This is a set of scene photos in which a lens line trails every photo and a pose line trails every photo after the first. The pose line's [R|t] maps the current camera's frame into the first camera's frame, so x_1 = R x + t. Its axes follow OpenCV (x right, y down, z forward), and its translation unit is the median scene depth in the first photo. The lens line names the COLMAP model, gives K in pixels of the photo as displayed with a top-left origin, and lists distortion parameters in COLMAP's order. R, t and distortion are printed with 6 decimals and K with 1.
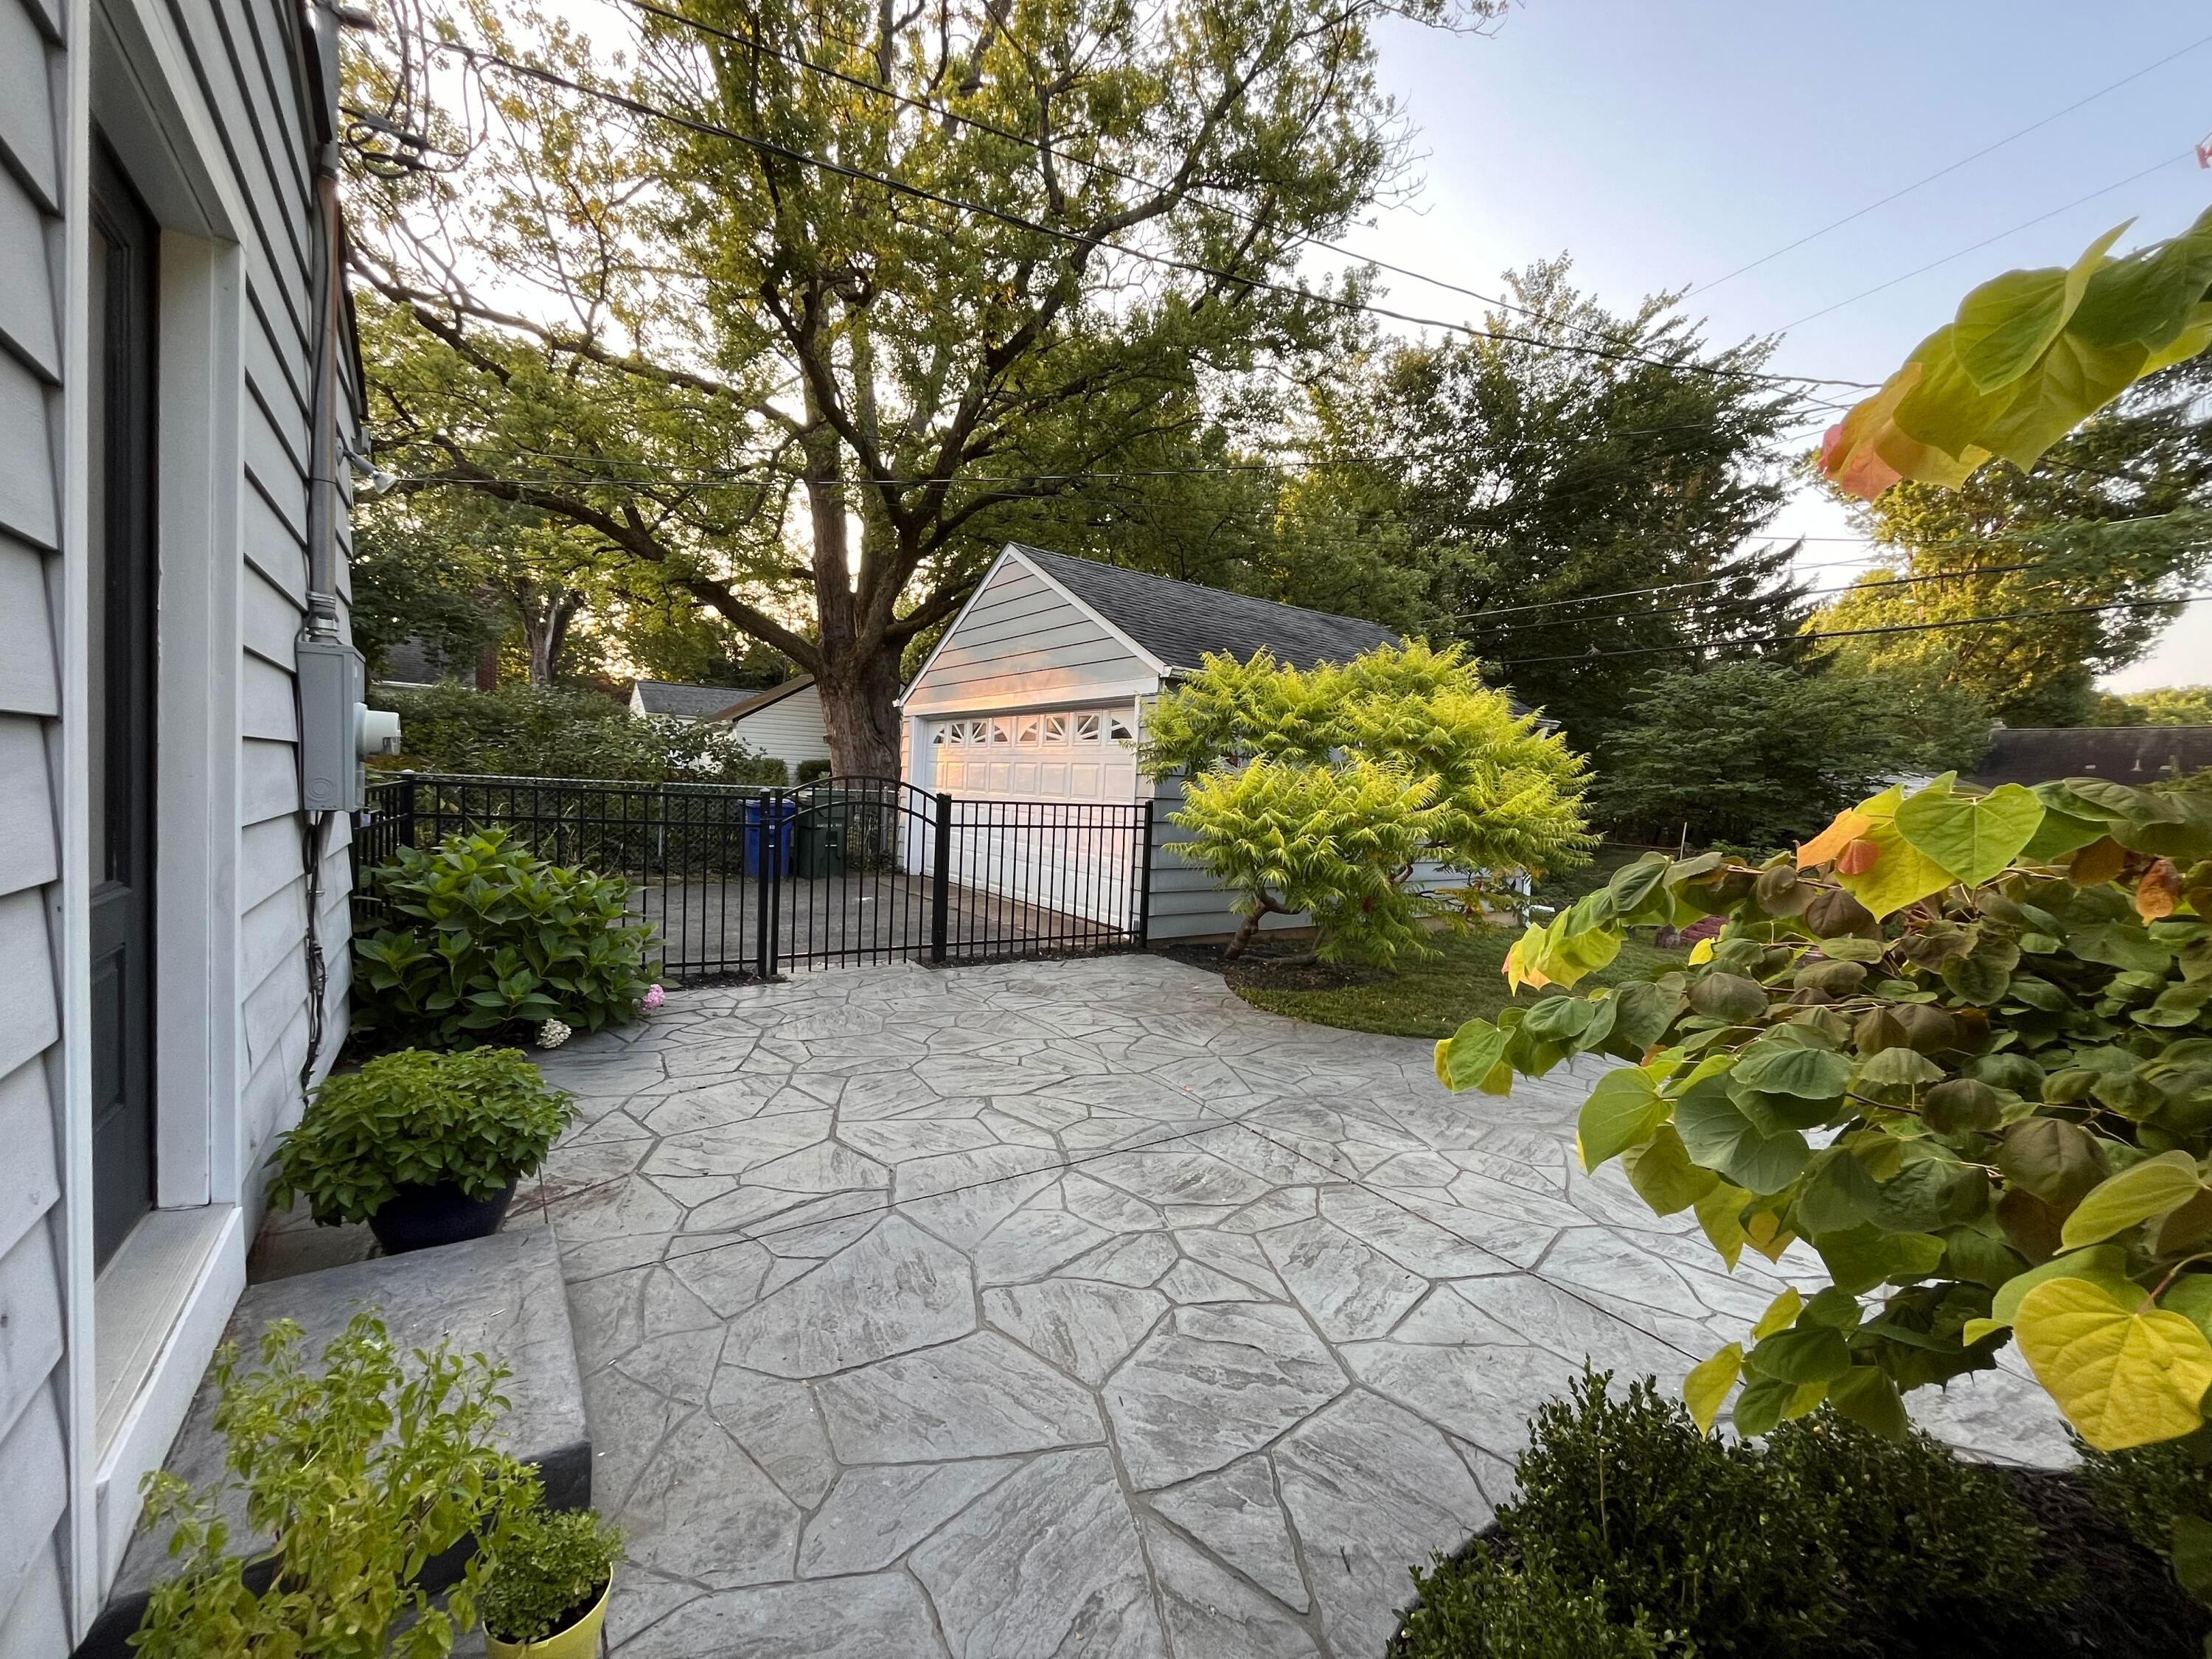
lens RADIAL K [[894.1, 0, 1100.1], [0, 894.1, 838.2], [0, 0, 1]] dist [-0.001507, -0.000345]
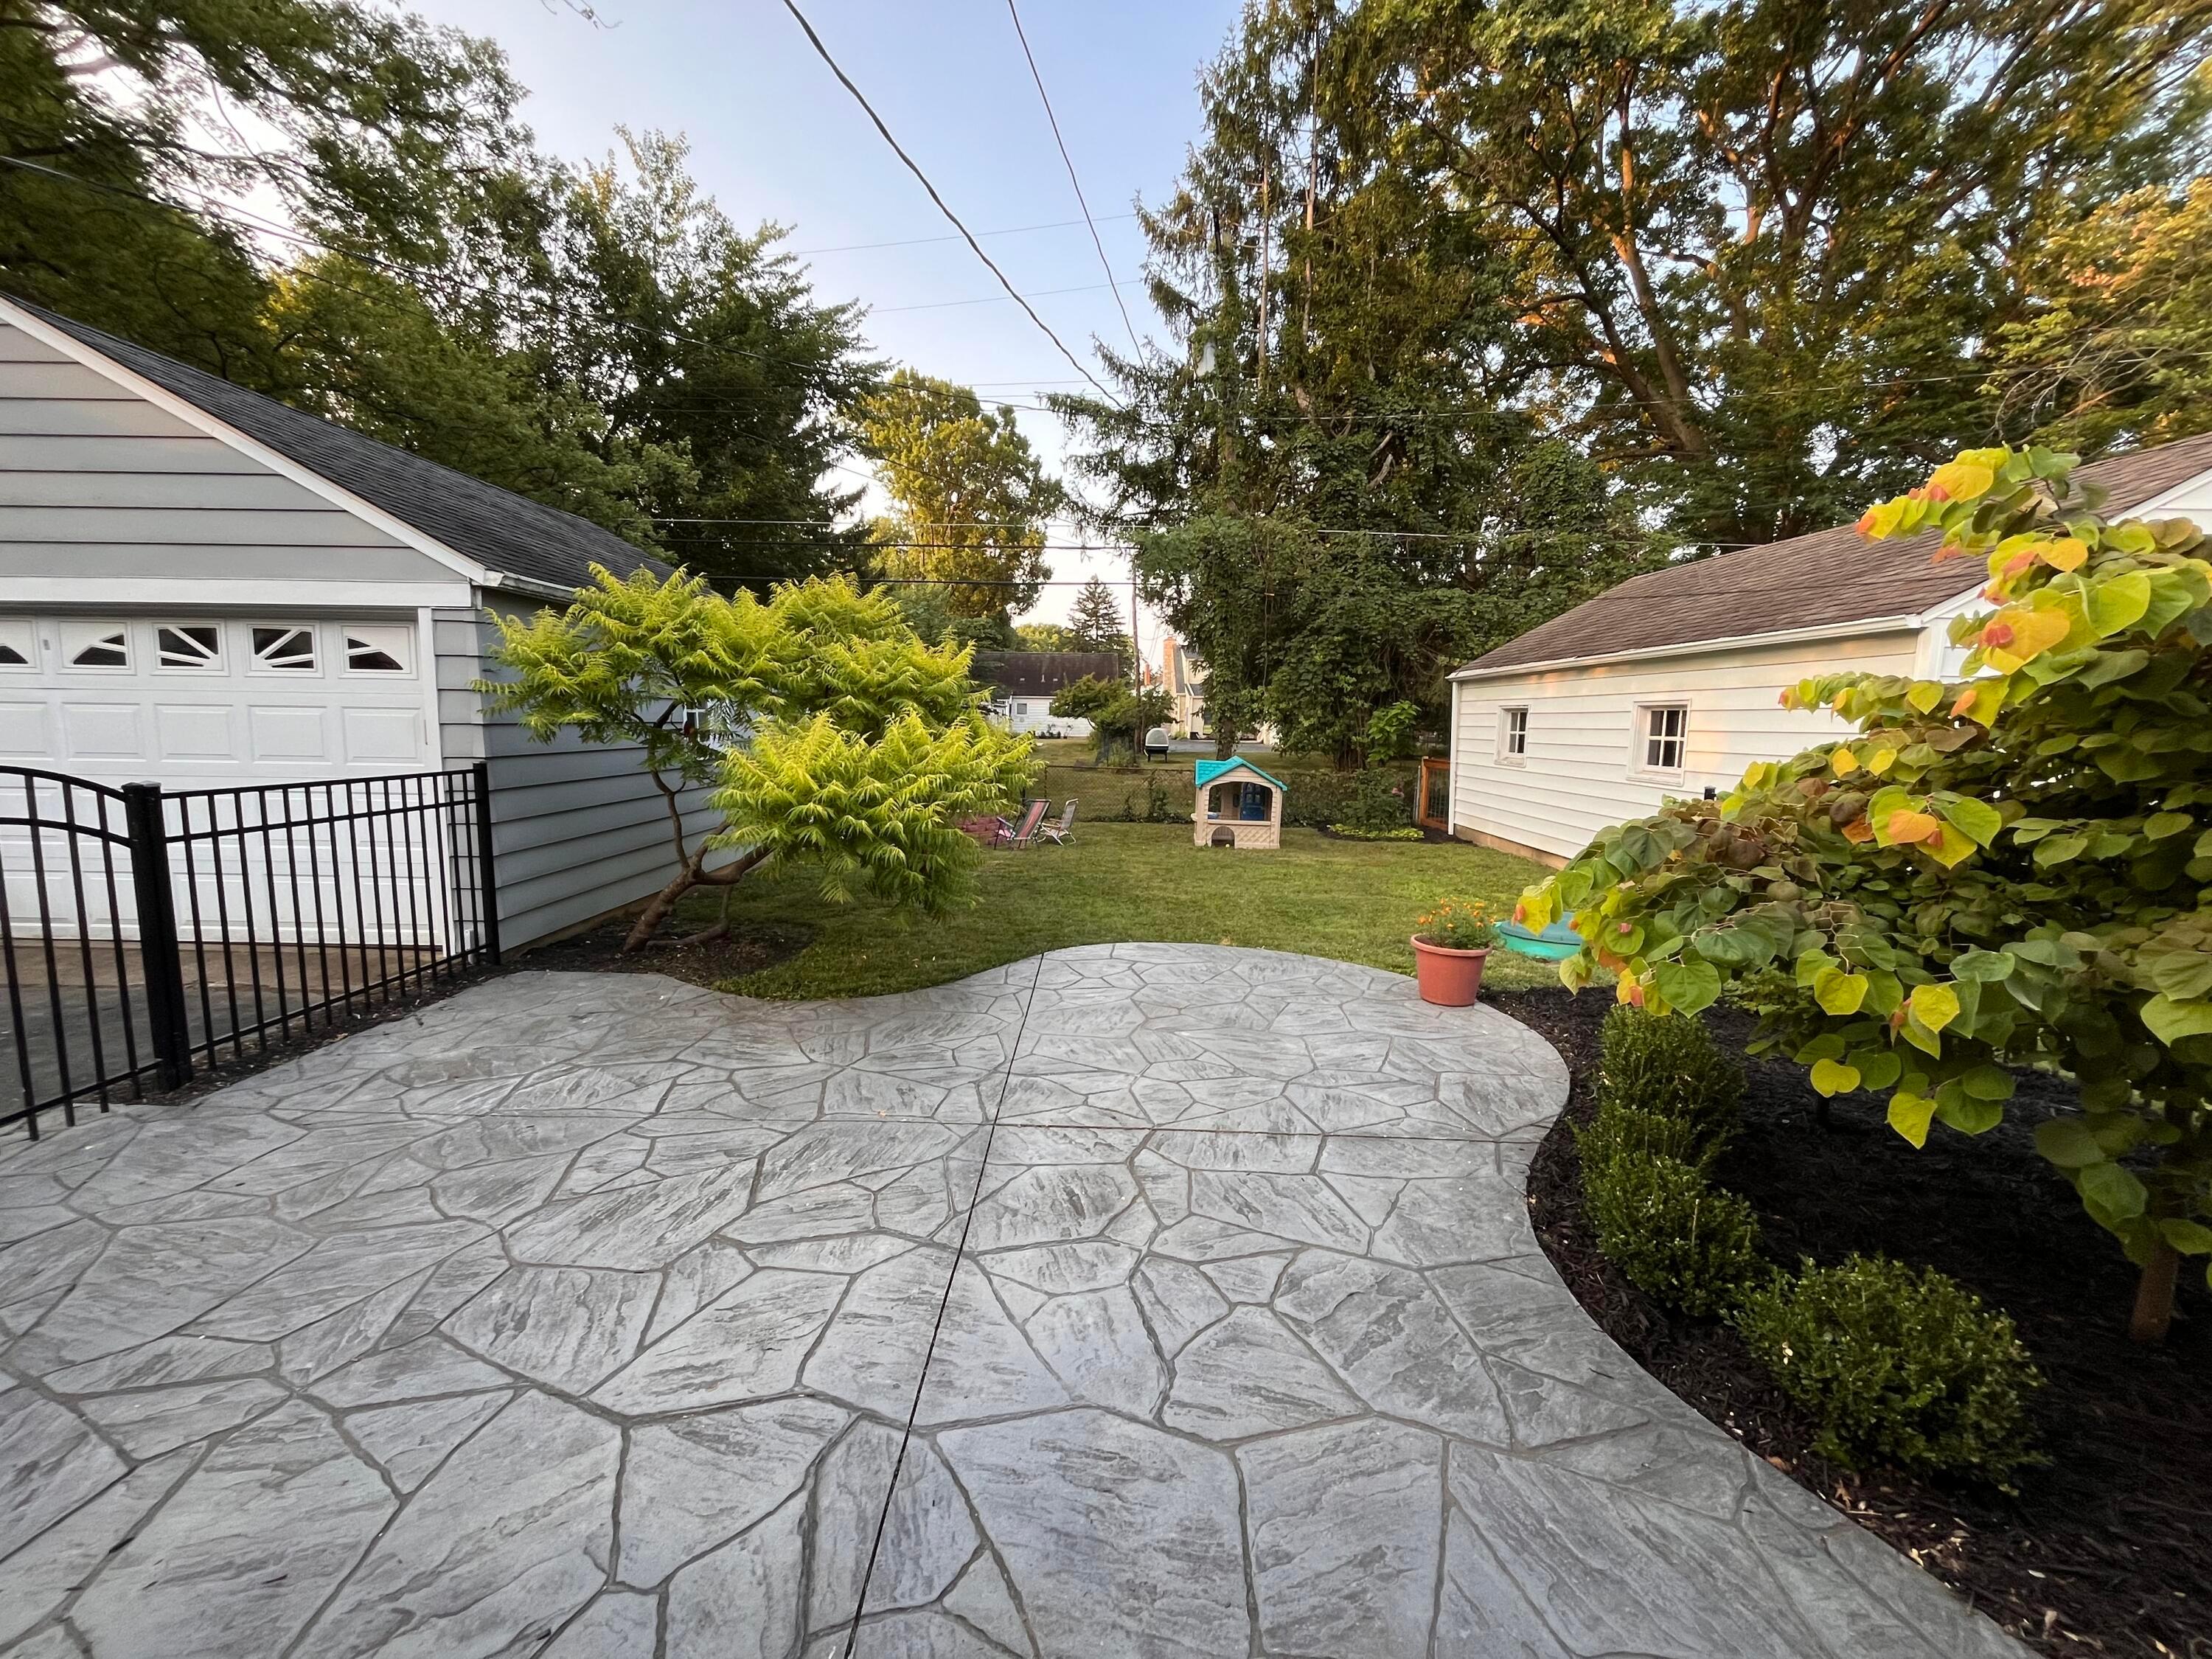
lens RADIAL K [[894.1, 0, 1099.2], [0, 894.1, 833.4], [0, 0, 1]] dist [-0.001507, -0.000345]
pose [[0.566673, -0.140328, 0.811905, -0.367483], [0.058483, 0.989755, 0.130248, -0.072595], [-0.821865, -0.026325, 0.569074, 0.281418]]
